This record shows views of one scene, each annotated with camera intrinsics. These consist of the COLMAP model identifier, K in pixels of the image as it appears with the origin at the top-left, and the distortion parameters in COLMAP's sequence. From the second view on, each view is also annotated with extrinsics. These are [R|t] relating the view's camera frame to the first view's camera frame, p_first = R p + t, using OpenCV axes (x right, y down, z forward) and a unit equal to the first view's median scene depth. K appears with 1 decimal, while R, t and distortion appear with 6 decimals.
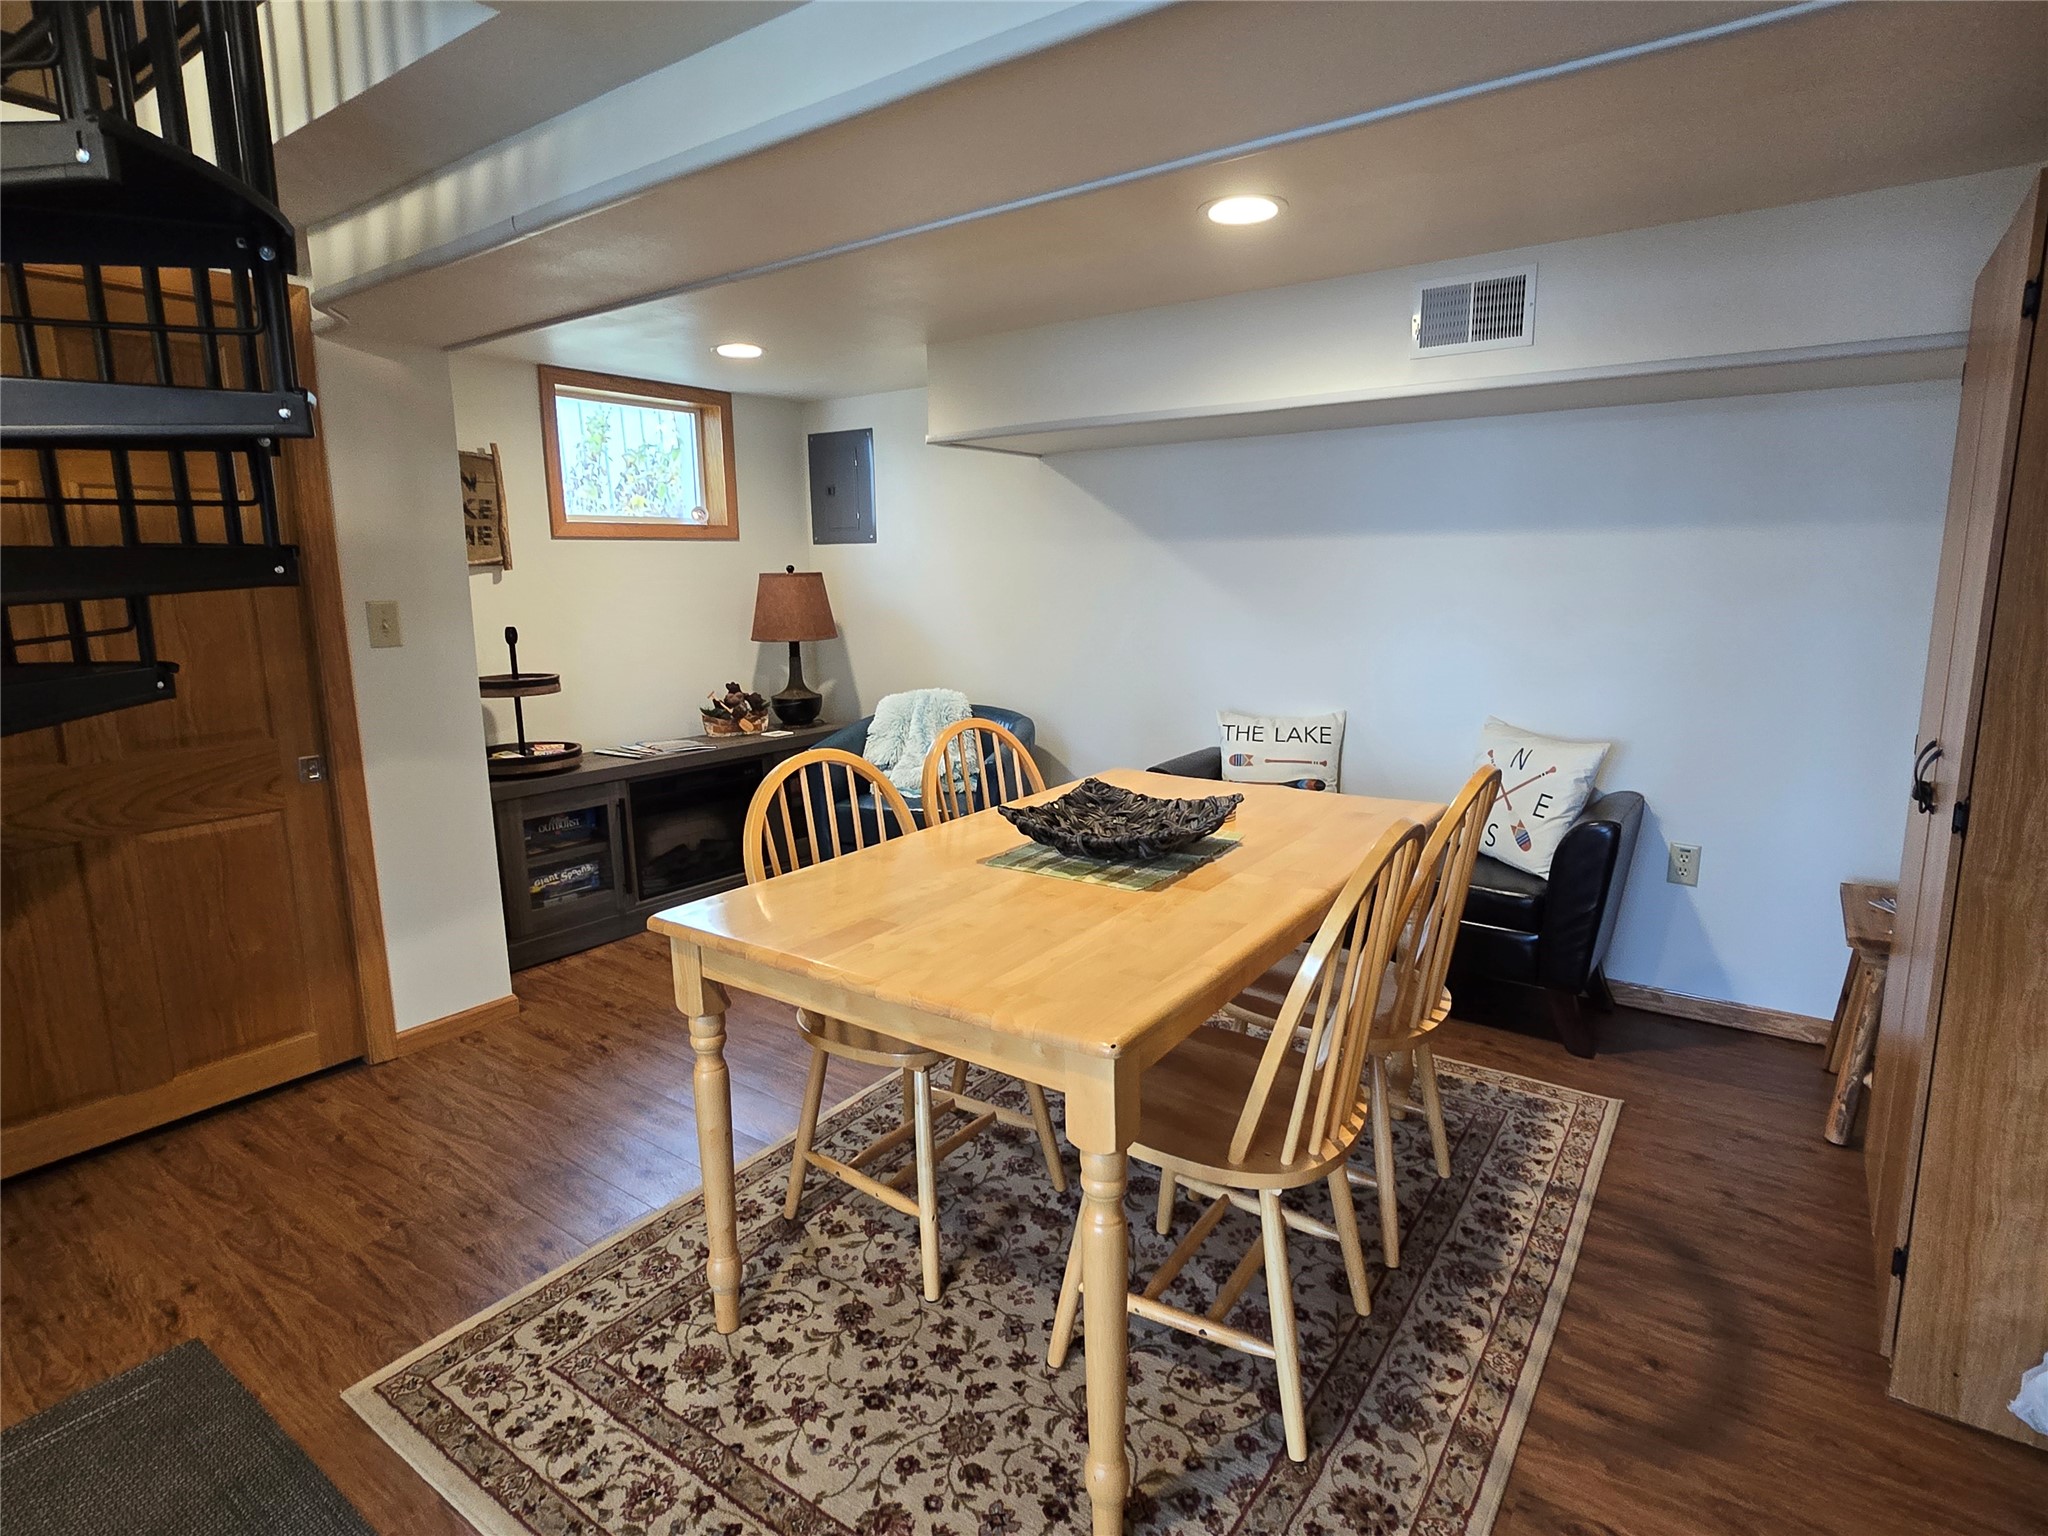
lens RADIAL K [[1072.1, 0, 1041.0], [0, 1072.1, 755.6], [0, 0, 1]] dist [-0.007162, -0.000257]
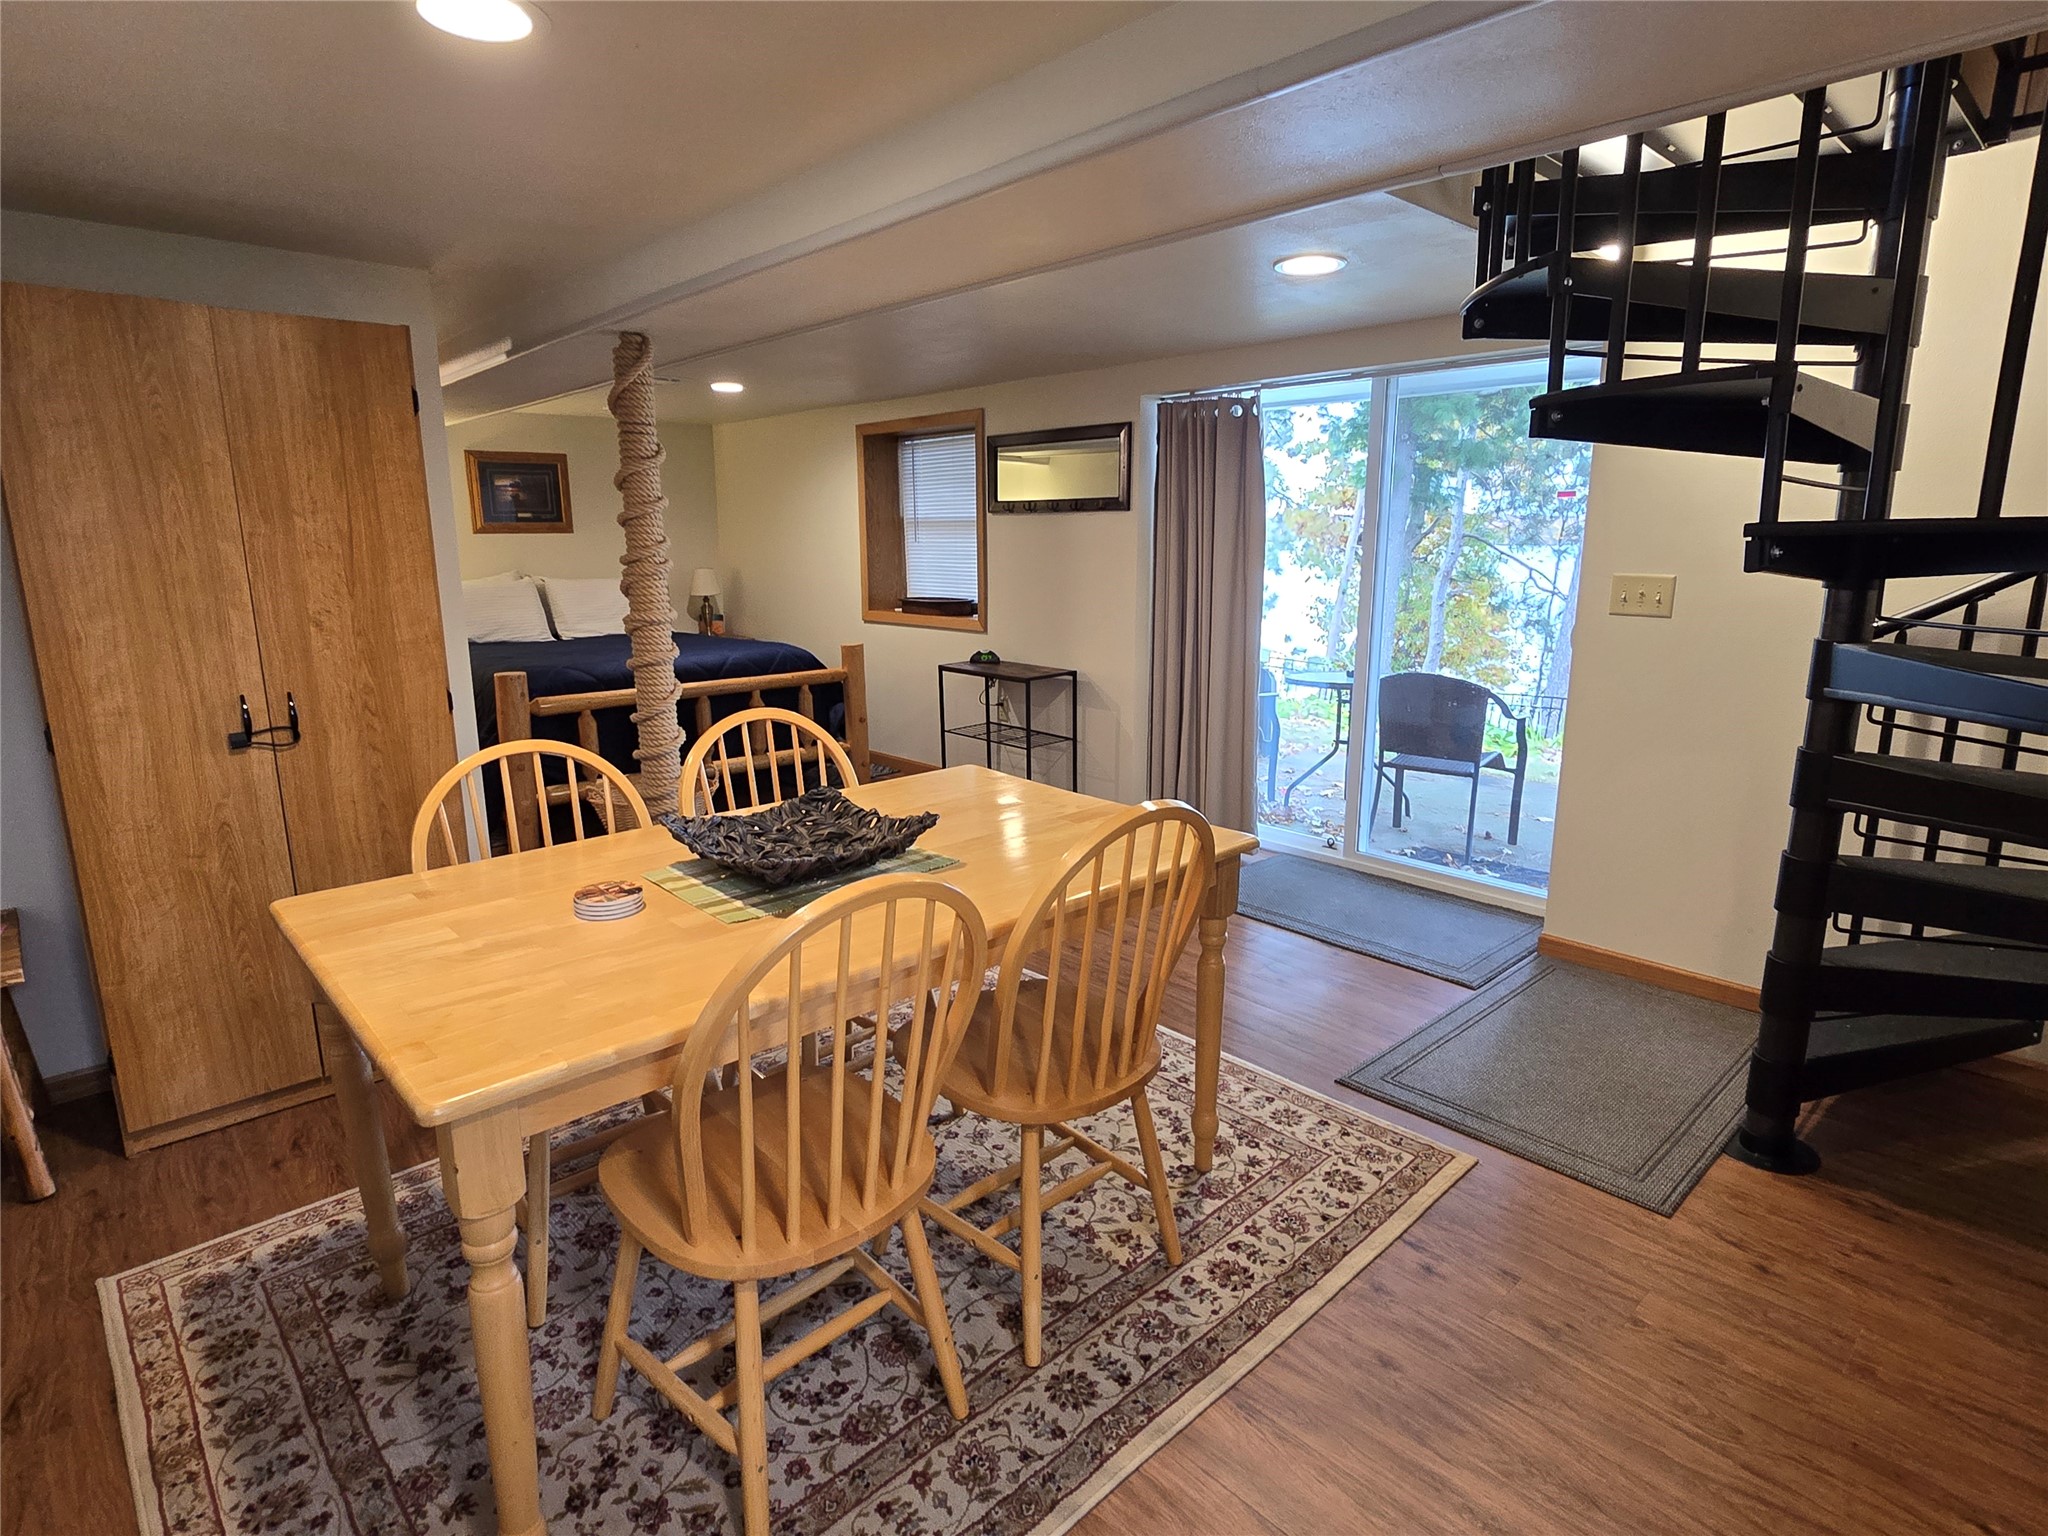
lens RADIAL K [[1072.1, 0, 1041.0], [0, 1072.1, 755.6], [0, 0, 1]] dist [-0.007162, -0.000257]
pose [[-0.980313, -0.027489, 0.195529, -0.344648], [0.047365, 0.928609, 0.368024, -0.376877], [-0.191687, 0.370040, -0.909025, 2.025186]]
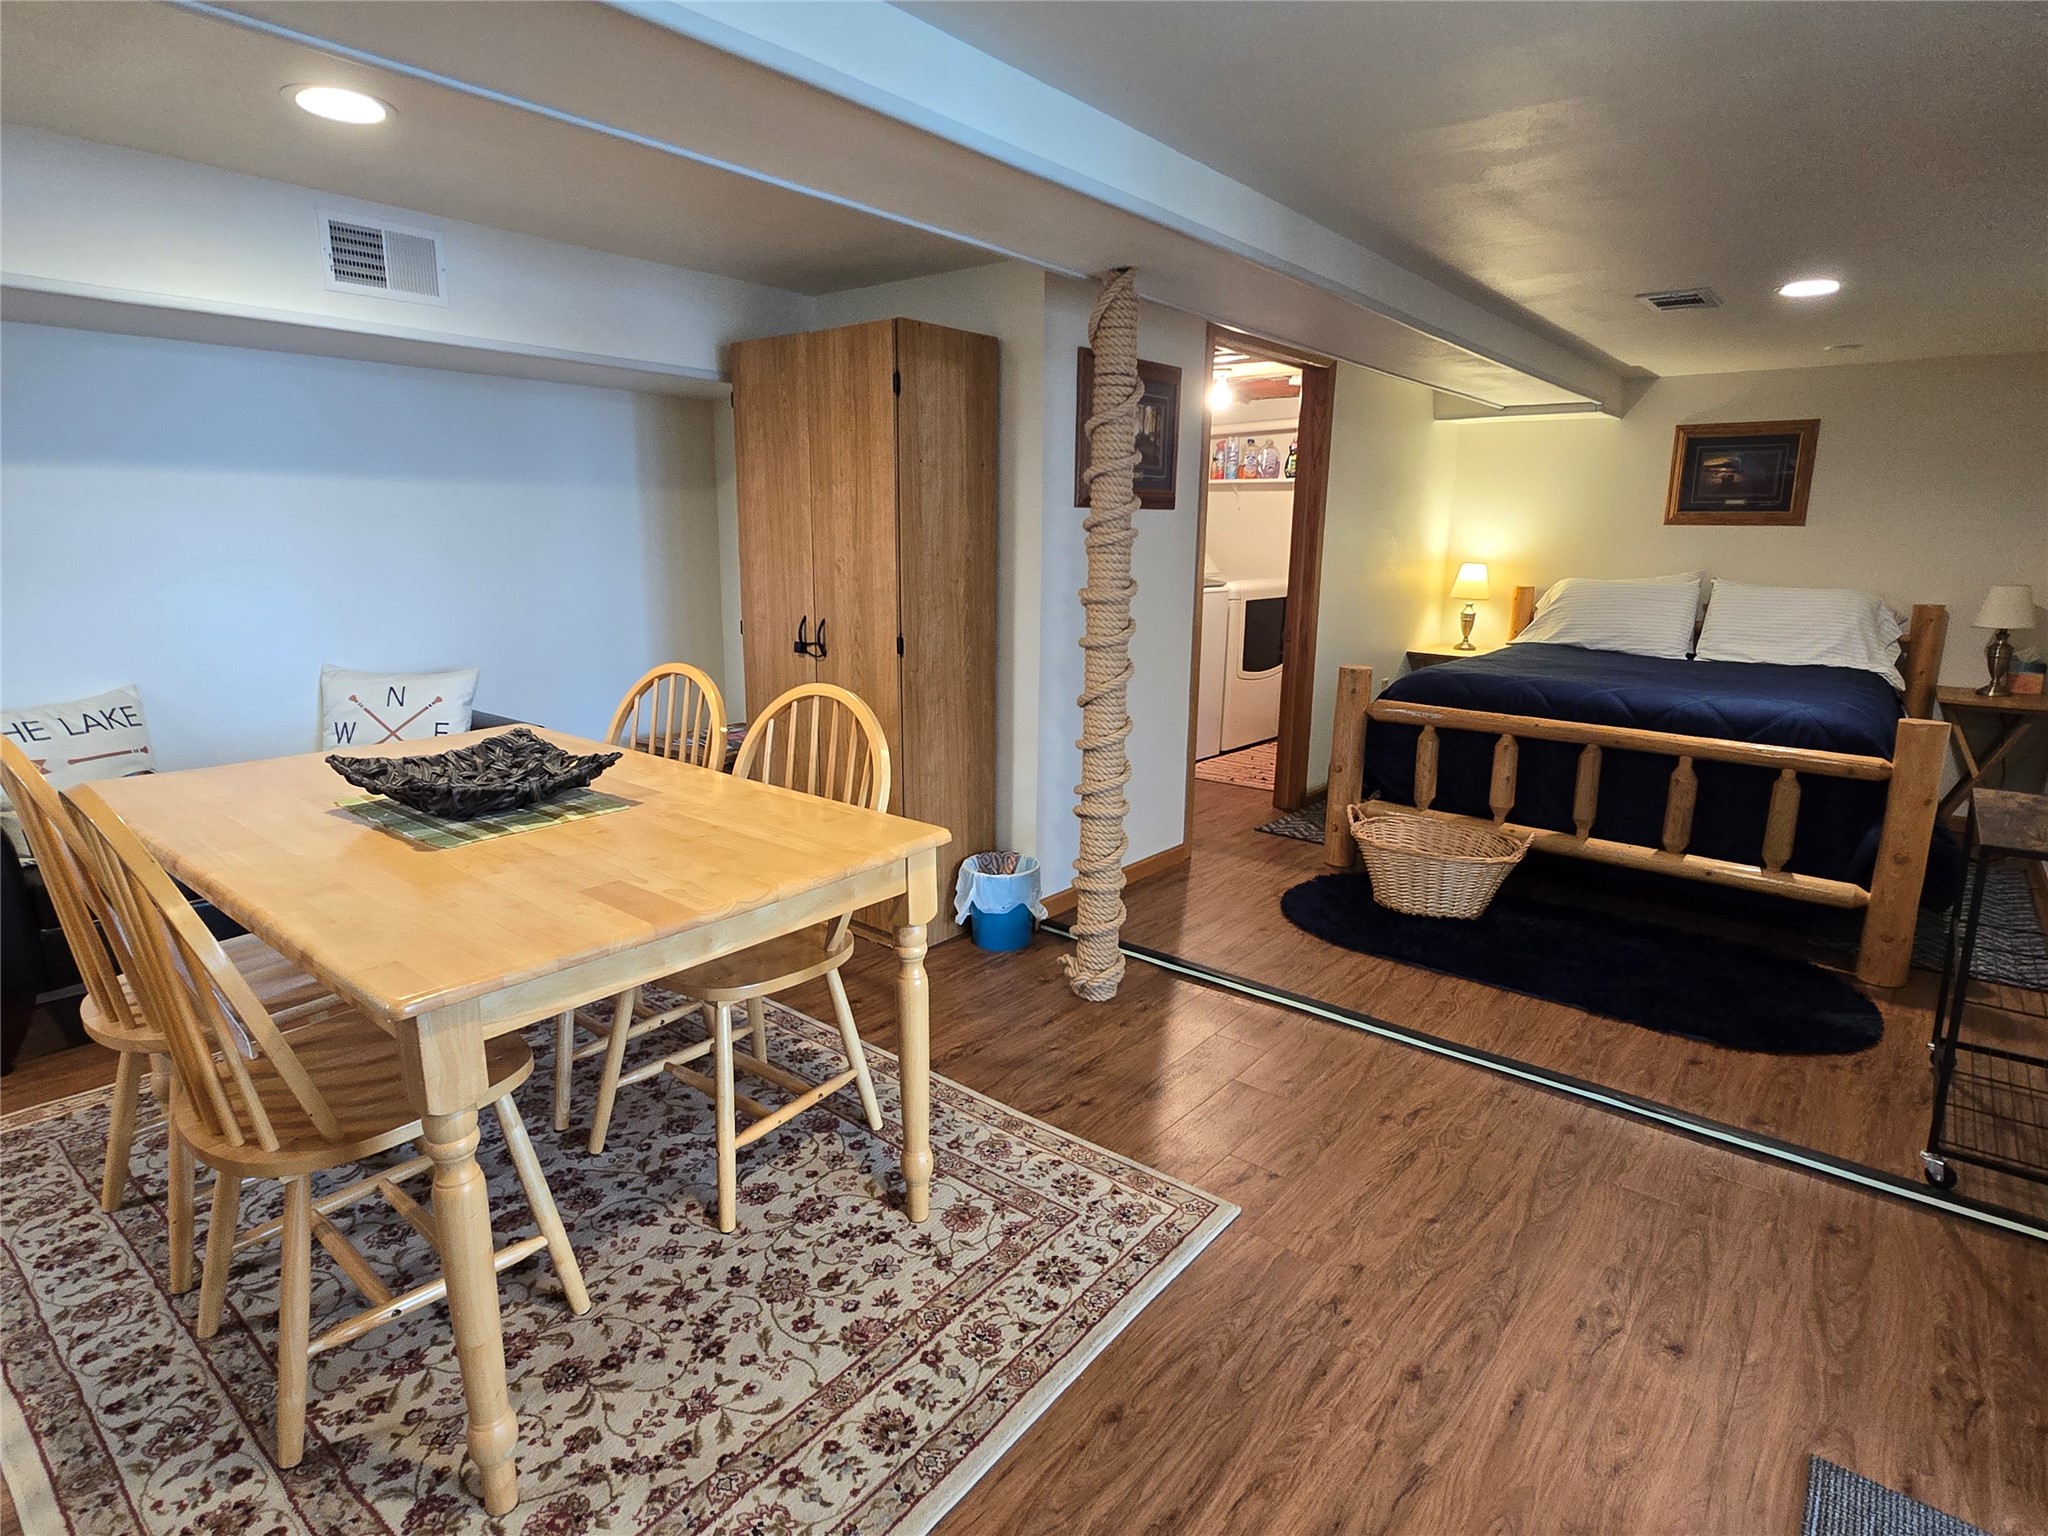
lens RADIAL K [[1072.1, 0, 1041.0], [0, 1072.1, 755.6], [0, 0, 1]] dist [-0.007162, -0.000257]
pose [[0.063969, -0.195735, 0.978568, -0.918669], [0.158925, 0.970061, 0.183645, -0.055276], [-0.985216, 0.143771, 0.093161, 0.492464]]
